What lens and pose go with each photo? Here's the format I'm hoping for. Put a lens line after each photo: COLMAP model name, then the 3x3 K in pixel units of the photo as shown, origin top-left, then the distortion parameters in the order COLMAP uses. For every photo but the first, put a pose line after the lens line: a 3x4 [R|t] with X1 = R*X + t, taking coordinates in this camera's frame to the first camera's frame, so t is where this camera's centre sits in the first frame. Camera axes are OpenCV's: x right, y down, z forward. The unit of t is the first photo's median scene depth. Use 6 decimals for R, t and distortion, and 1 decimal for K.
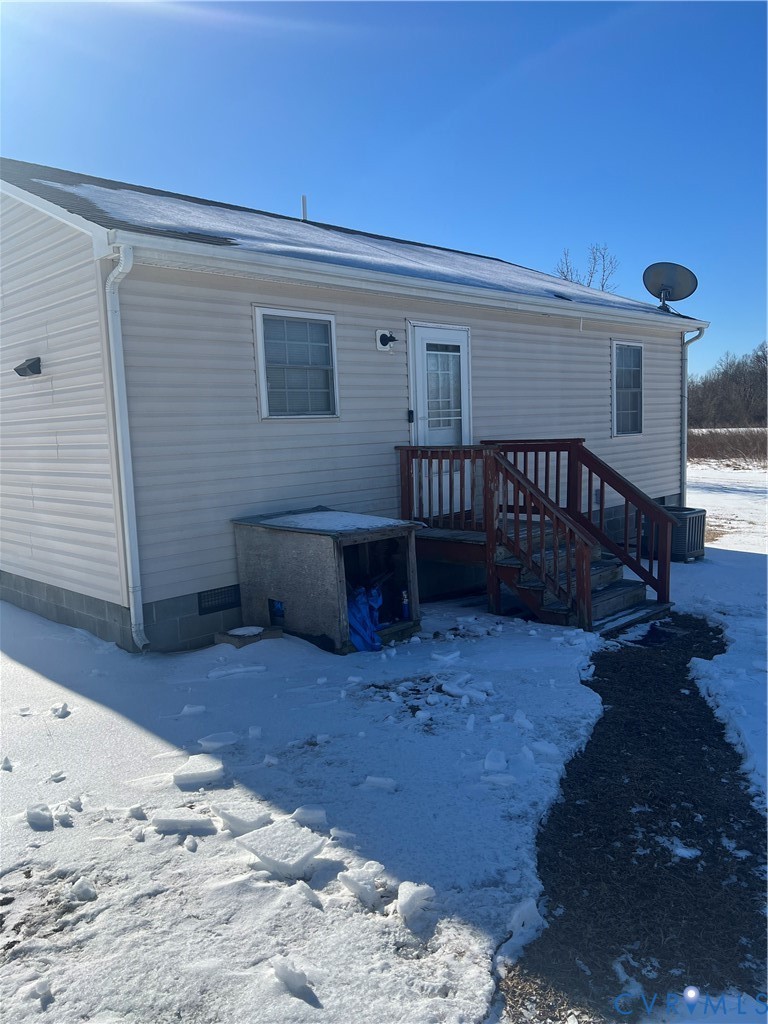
lens RADIAL K [[769.6, 0, 381.5], [0, 769.6, 514.3], [0, 0, 1]] dist [0.055992, -0.065645]
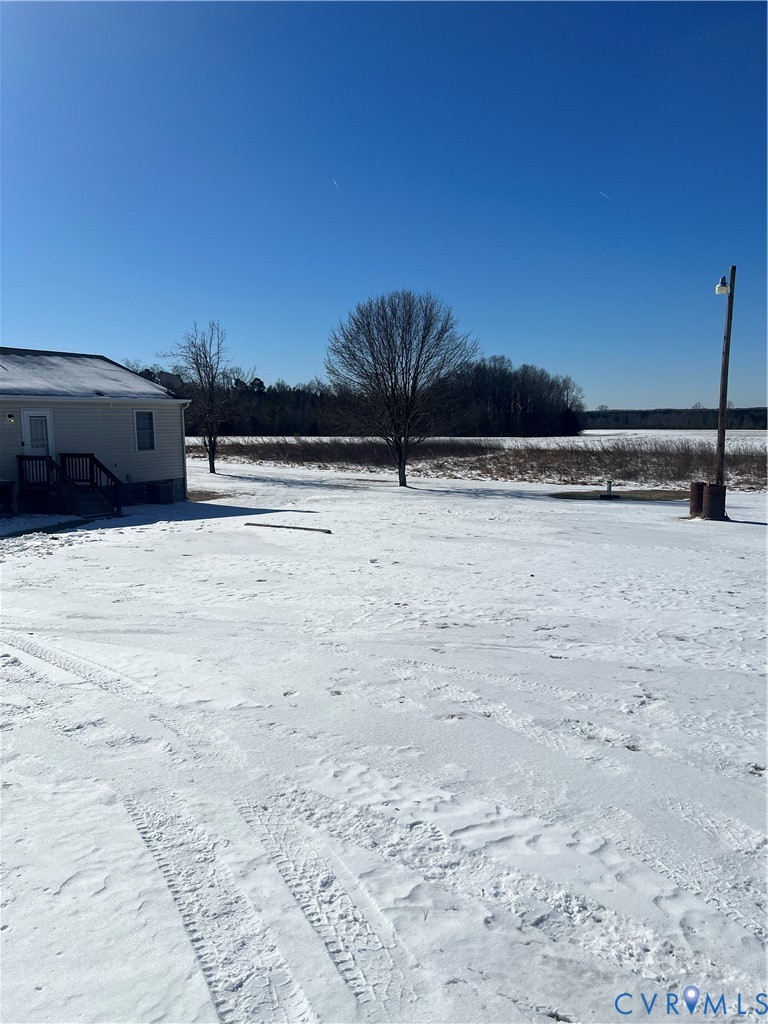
lens RADIAL K [[769.6, 0, 379.0], [0, 769.6, 515.4], [0, 0, 1]] dist [0.055992, -0.065645]
pose [[0.948732, -0.011083, 0.315887, 0.341839], [0.011021, 0.999937, 0.001983, 0.120751], [-0.315889, 0.001600, 0.948795, -1.844904]]
